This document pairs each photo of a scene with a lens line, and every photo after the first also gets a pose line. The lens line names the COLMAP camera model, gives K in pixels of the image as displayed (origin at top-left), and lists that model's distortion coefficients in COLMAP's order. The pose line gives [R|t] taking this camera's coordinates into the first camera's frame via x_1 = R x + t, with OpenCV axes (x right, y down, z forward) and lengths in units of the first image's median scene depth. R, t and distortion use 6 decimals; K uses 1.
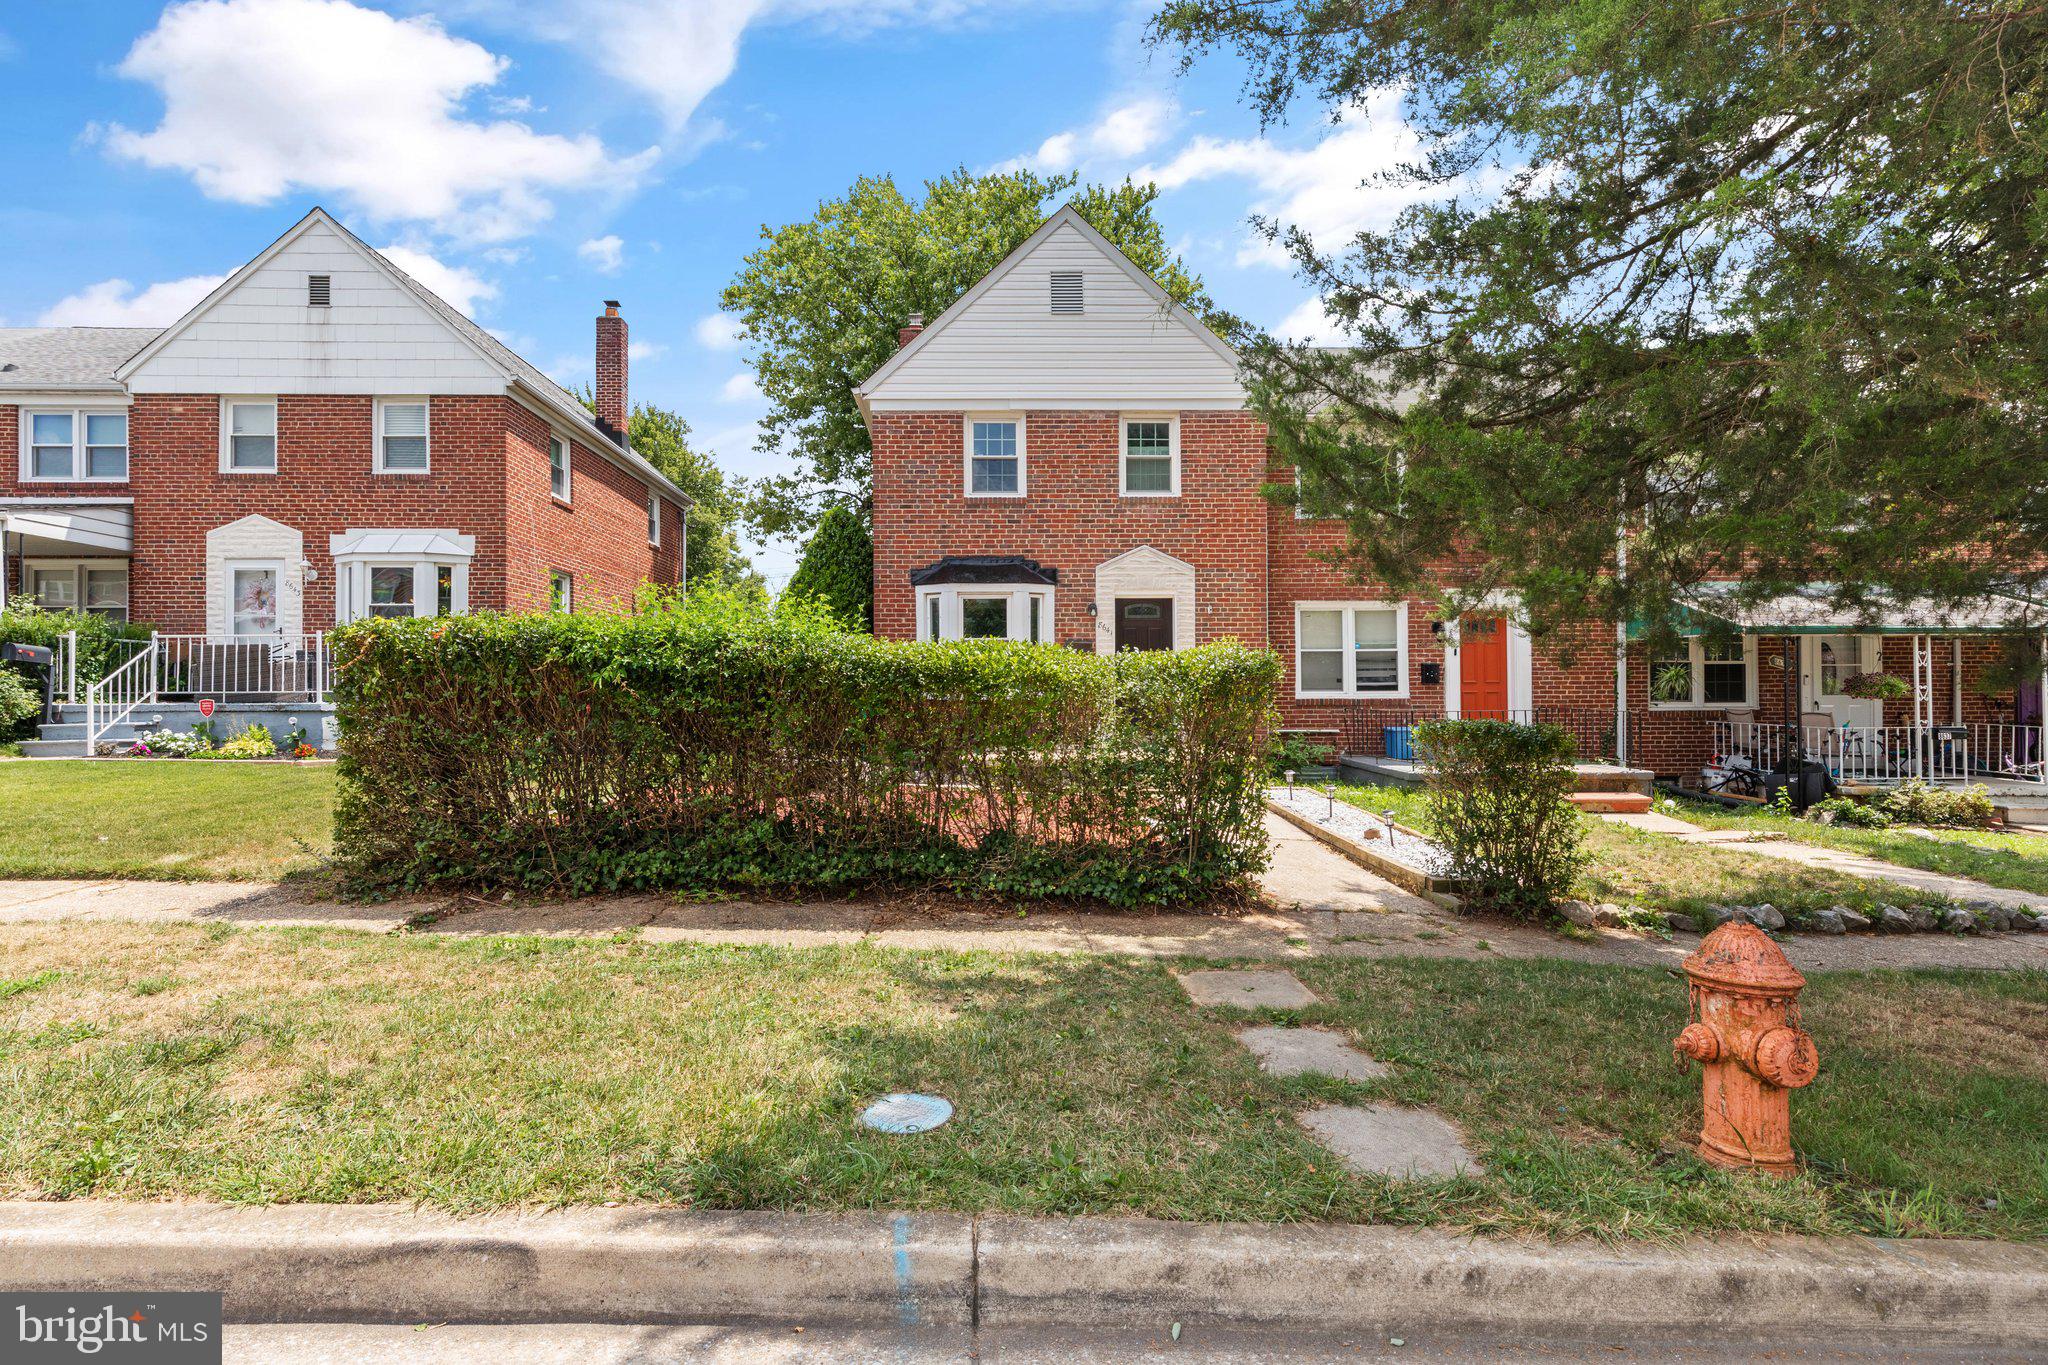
lens RADIAL K [[935.1, 0, 1024.1], [0, 935.1, 699.6], [0, 0, 1]] dist [0.003768, 0.000396]
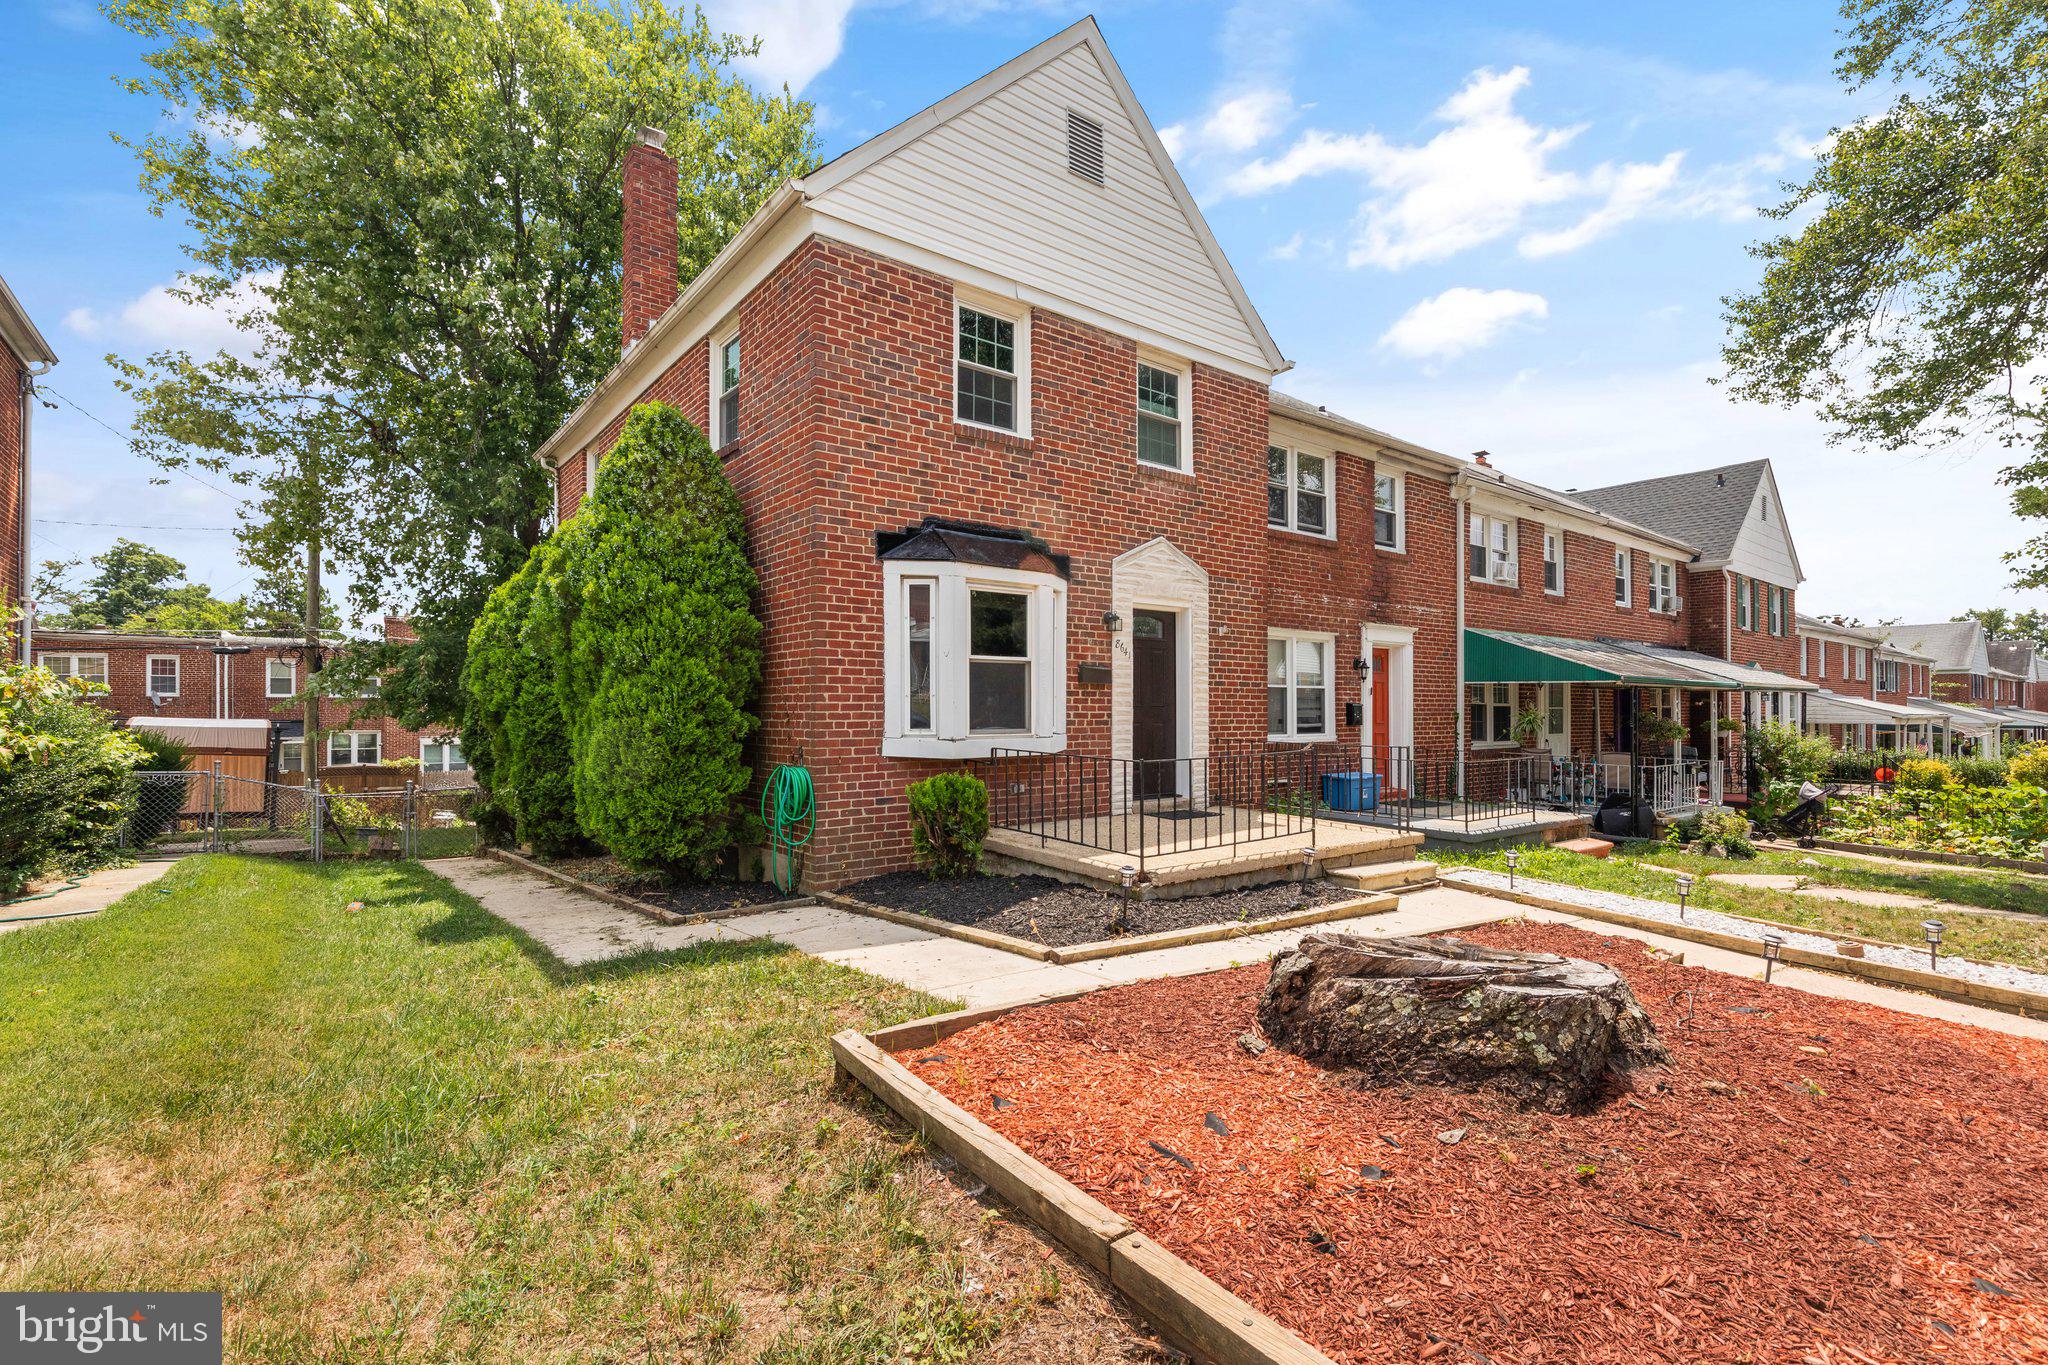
lens RADIAL K [[916.7, 0, 1024.8], [0, 916.7, 724.8], [0, 0, 1]] dist [0.002421, 0.000159]
pose [[0.810700, -0.002194, 0.585458, -0.371306], [0.000062, 0.999993, 0.003662, -0.021669], [-0.585462, -0.002933, 0.810695, 0.481341]]
